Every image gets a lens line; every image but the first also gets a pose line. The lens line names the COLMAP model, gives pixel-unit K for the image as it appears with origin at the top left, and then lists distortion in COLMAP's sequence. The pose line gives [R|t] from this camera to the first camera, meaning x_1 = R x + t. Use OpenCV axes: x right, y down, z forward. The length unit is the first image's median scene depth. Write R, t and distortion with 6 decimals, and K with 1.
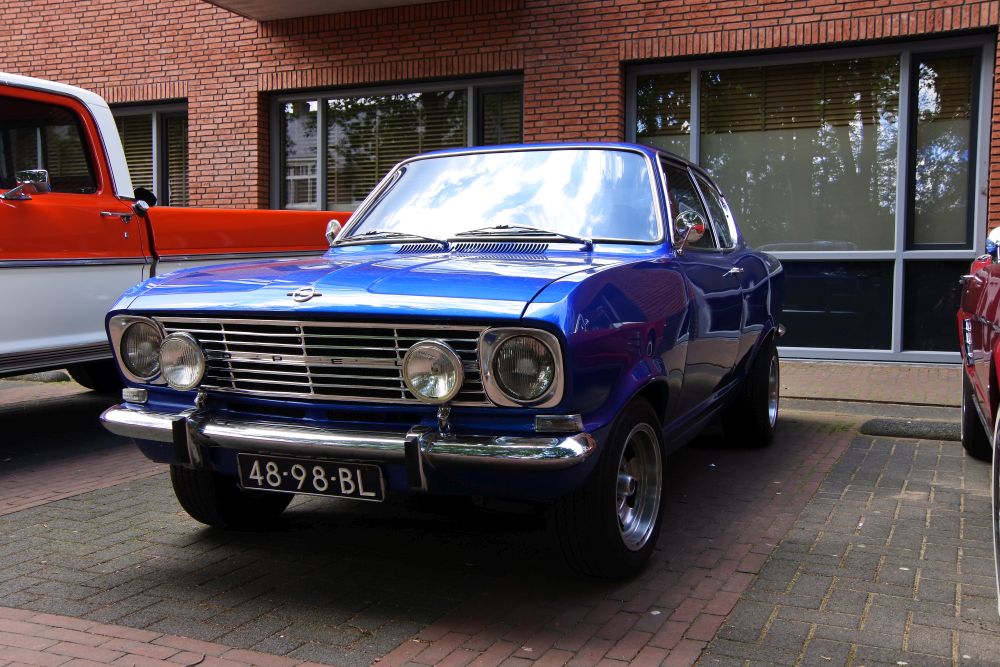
lens RADIAL K [[1065.3, 0, 500.0], [0, 1065.3, 333.5], [0, 0, 1]] dist [-0.020236, 0.174642]
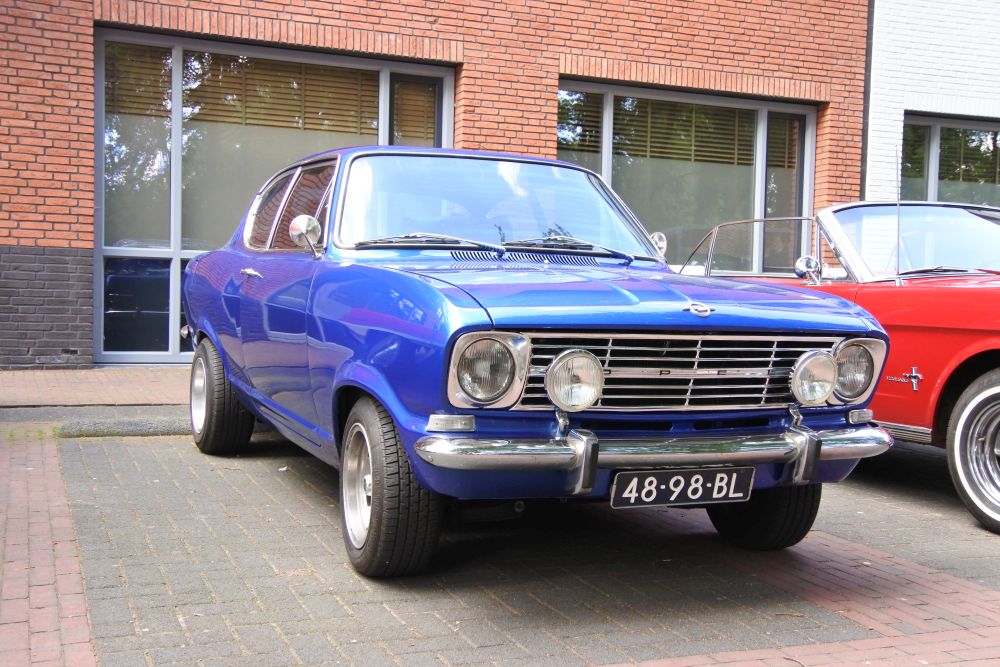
lens RADIAL K [[1174.5, 0, 500.0], [0, 1174.5, 333.5], [0, 0, 1]] dist [0.105708, 0.073323]
pose [[0.665453, -0.016409, 0.746259, -0.433104], [0.016660, 0.999836, 0.007129, -0.009129], [-0.746254, 0.007689, 0.665617, 0.141980]]
